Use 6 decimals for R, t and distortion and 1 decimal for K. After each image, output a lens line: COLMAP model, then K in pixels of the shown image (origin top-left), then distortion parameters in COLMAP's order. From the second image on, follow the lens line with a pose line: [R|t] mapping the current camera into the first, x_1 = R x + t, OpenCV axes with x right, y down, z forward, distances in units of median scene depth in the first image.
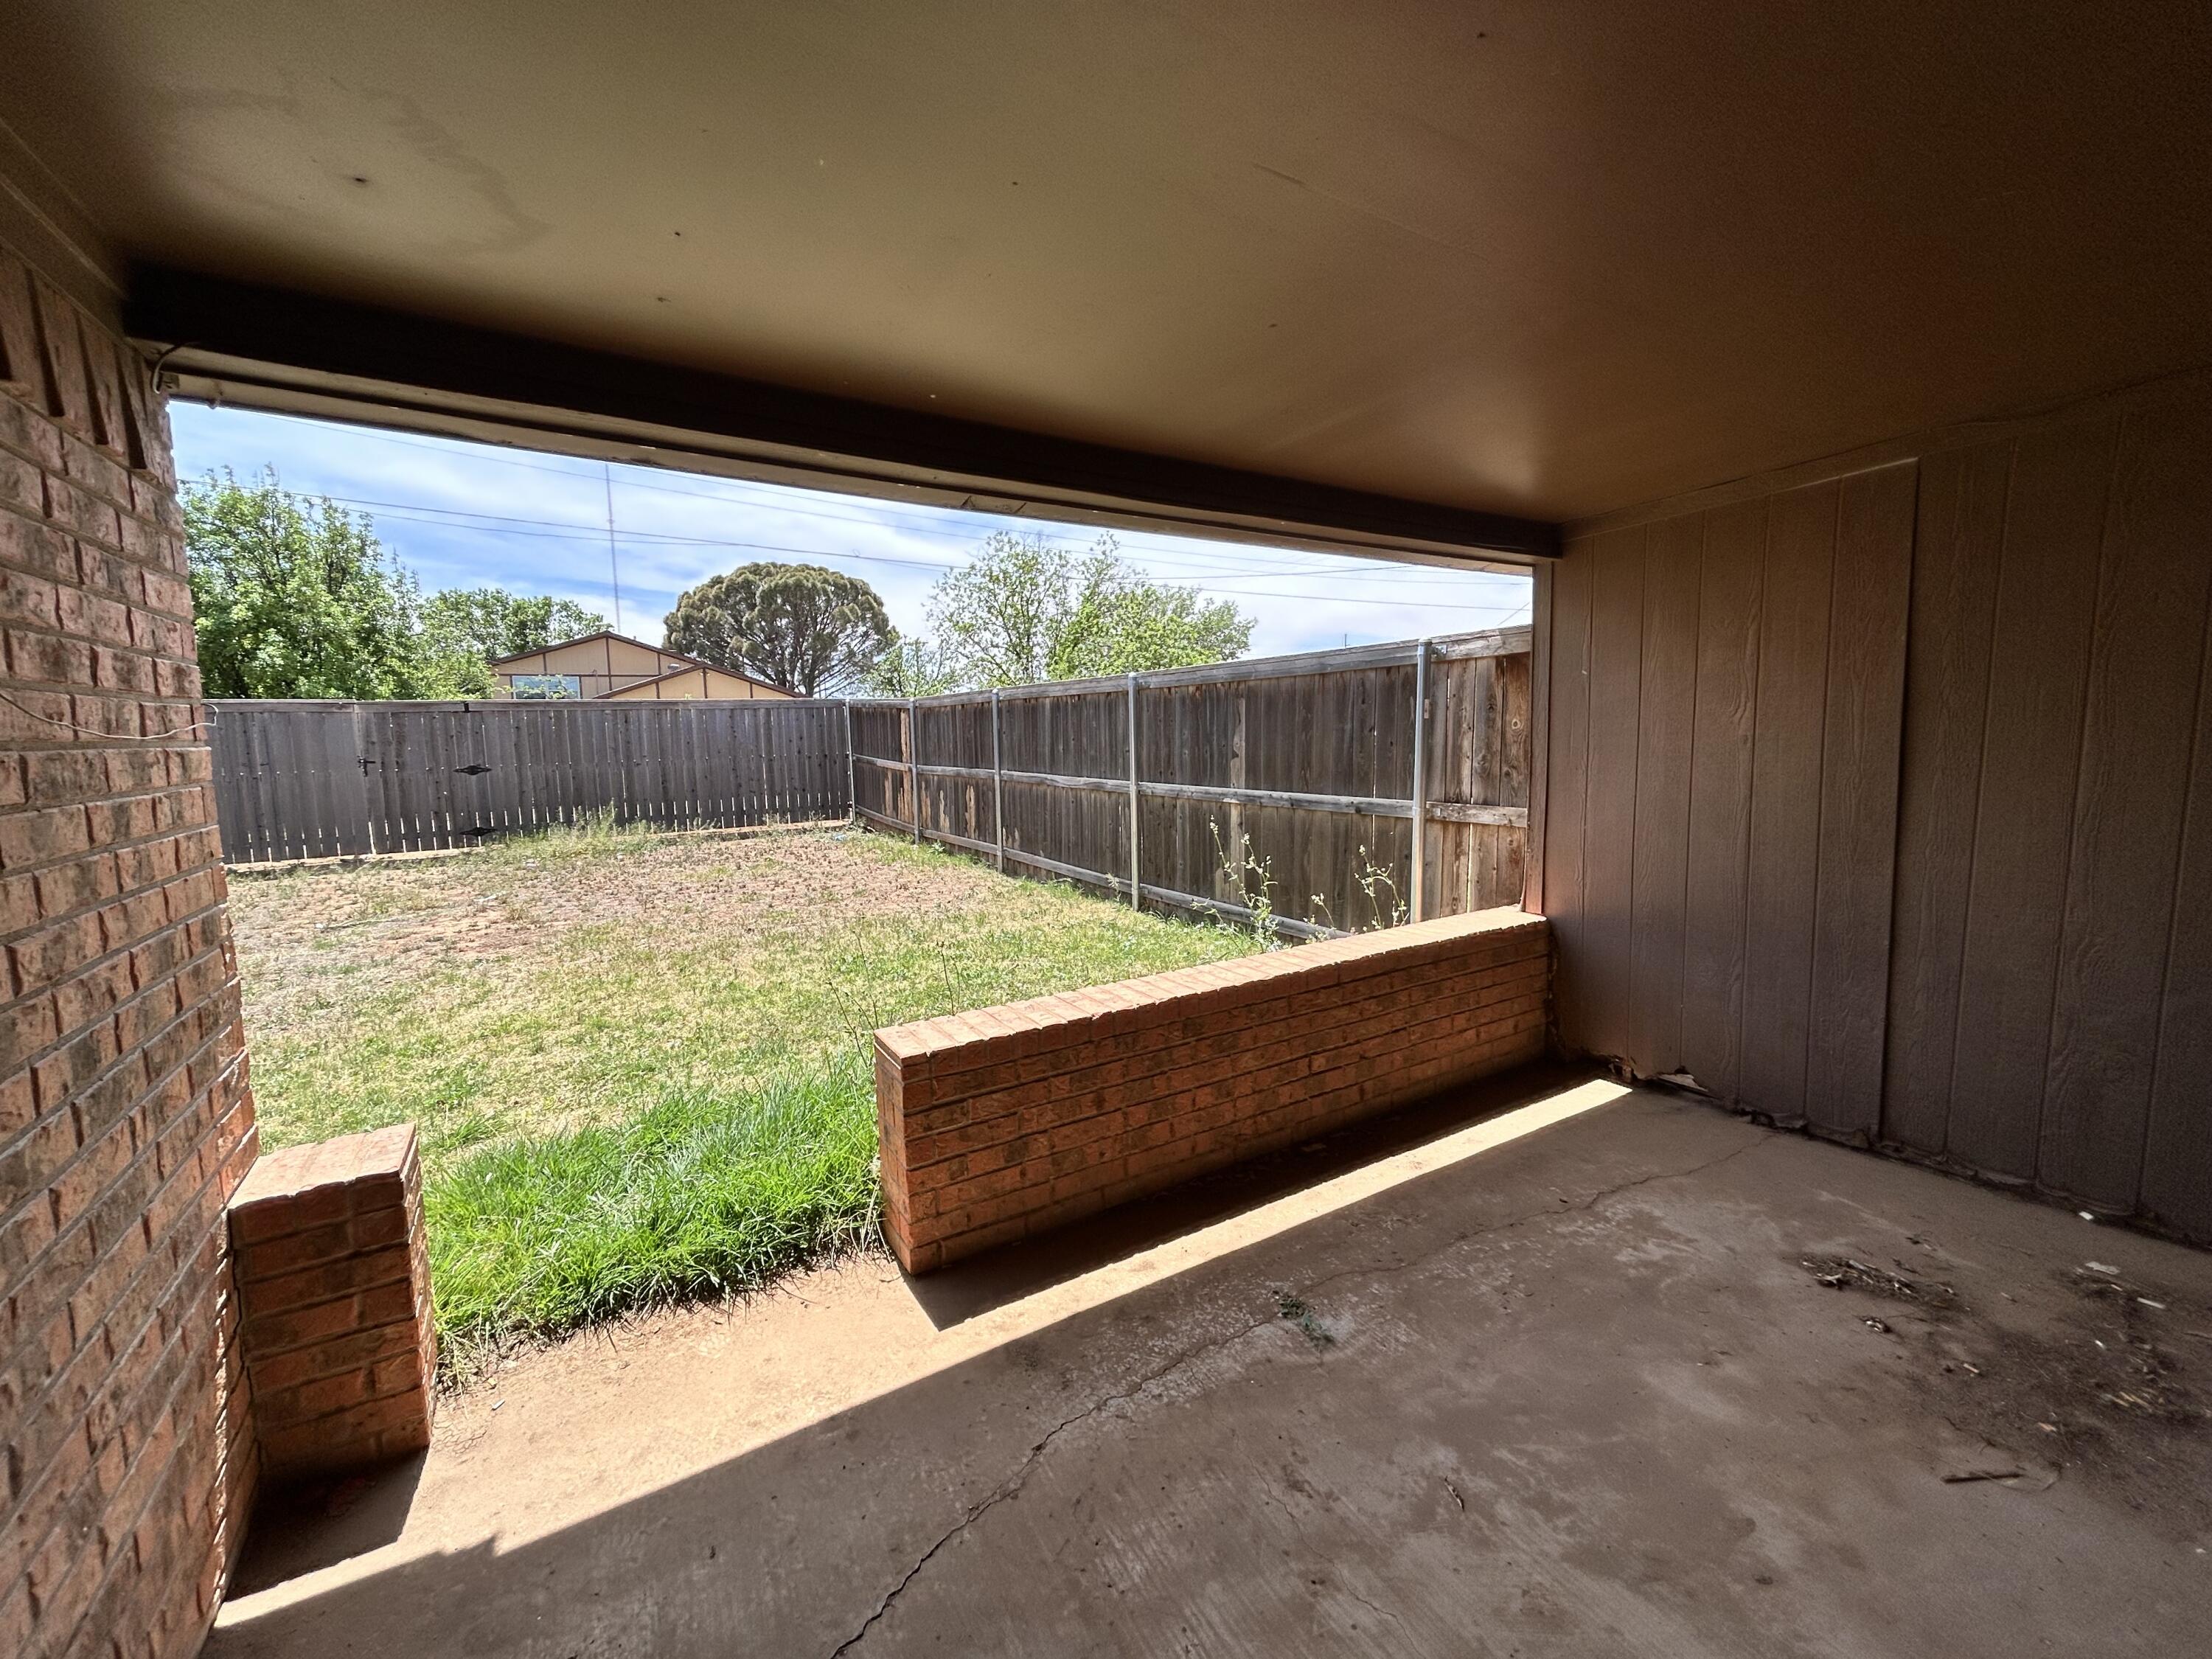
lens RADIAL K [[891.9, 0, 1116.7], [0, 891.9, 821.6], [0, 0, 1]] dist [-0.003411, -0.000199]
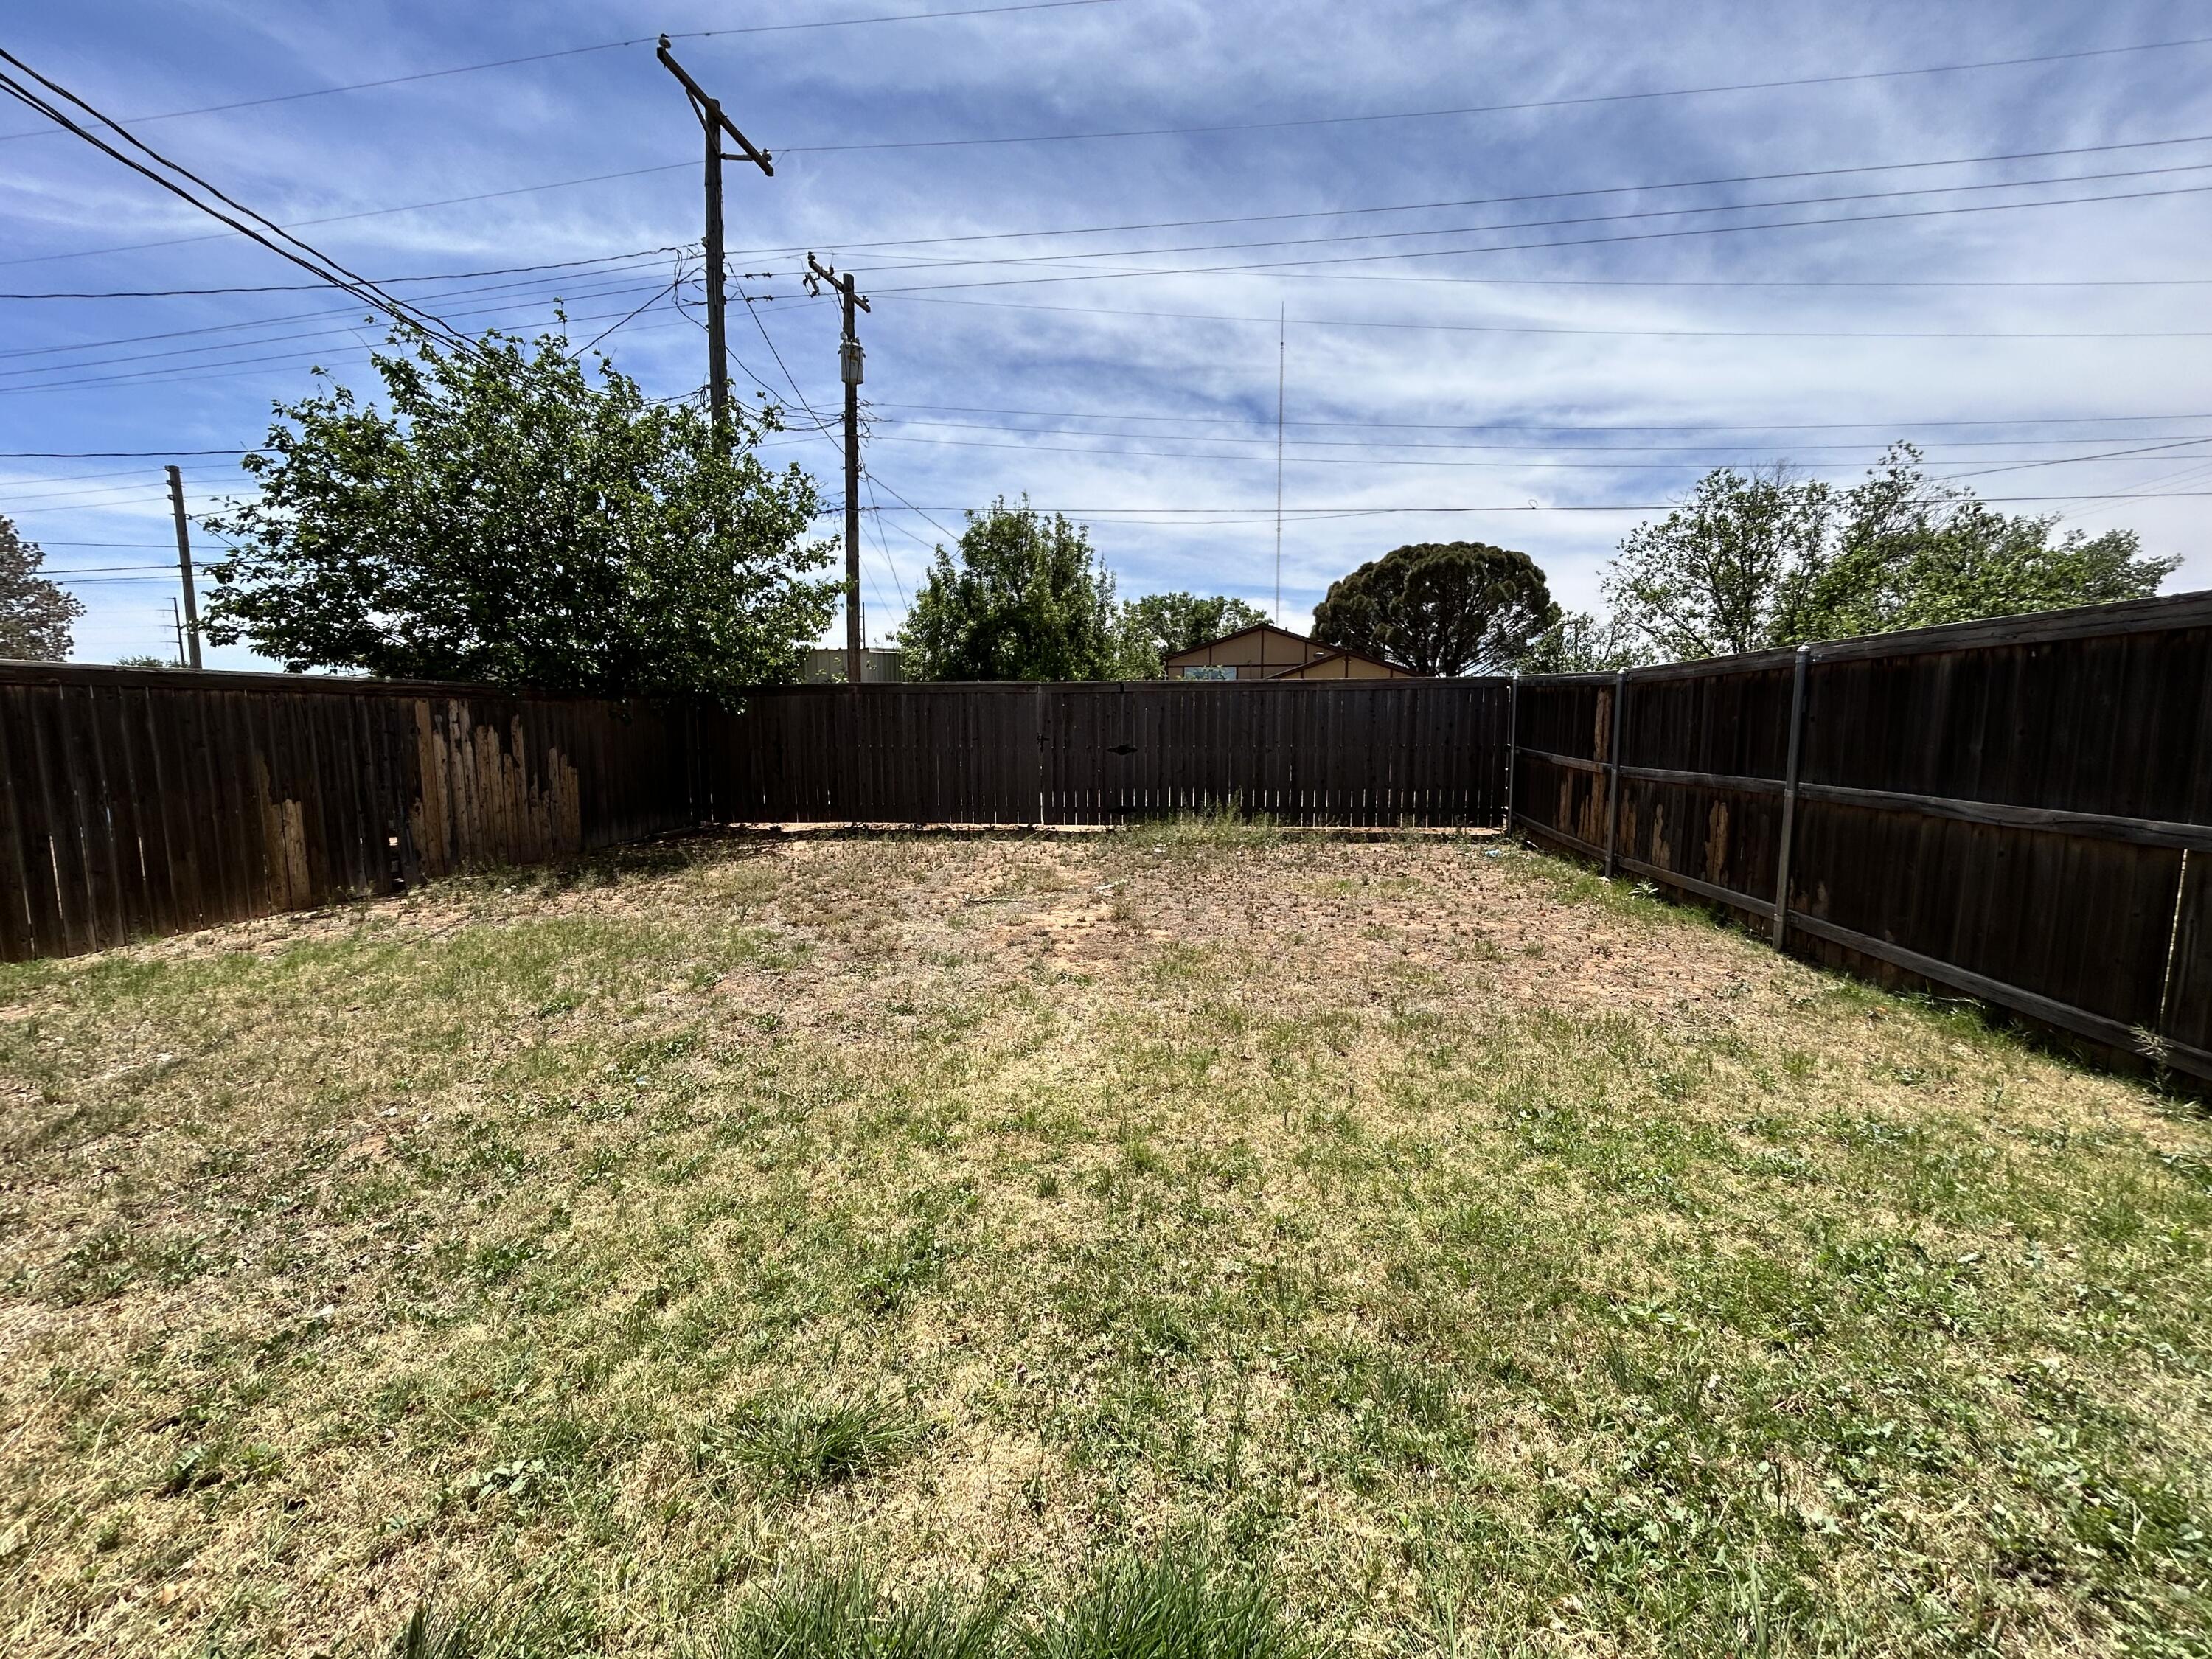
lens RADIAL K [[891.9, 0, 1109.8], [0, 891.9, 827.0], [0, 0, 1]] dist [-0.003411, -0.000199]
pose [[0.774858, 0.089899, -0.625711, -0.069166], [-0.079959, 0.995824, 0.044056, -0.010203], [0.627058, 0.015894, 0.778810, 0.152063]]
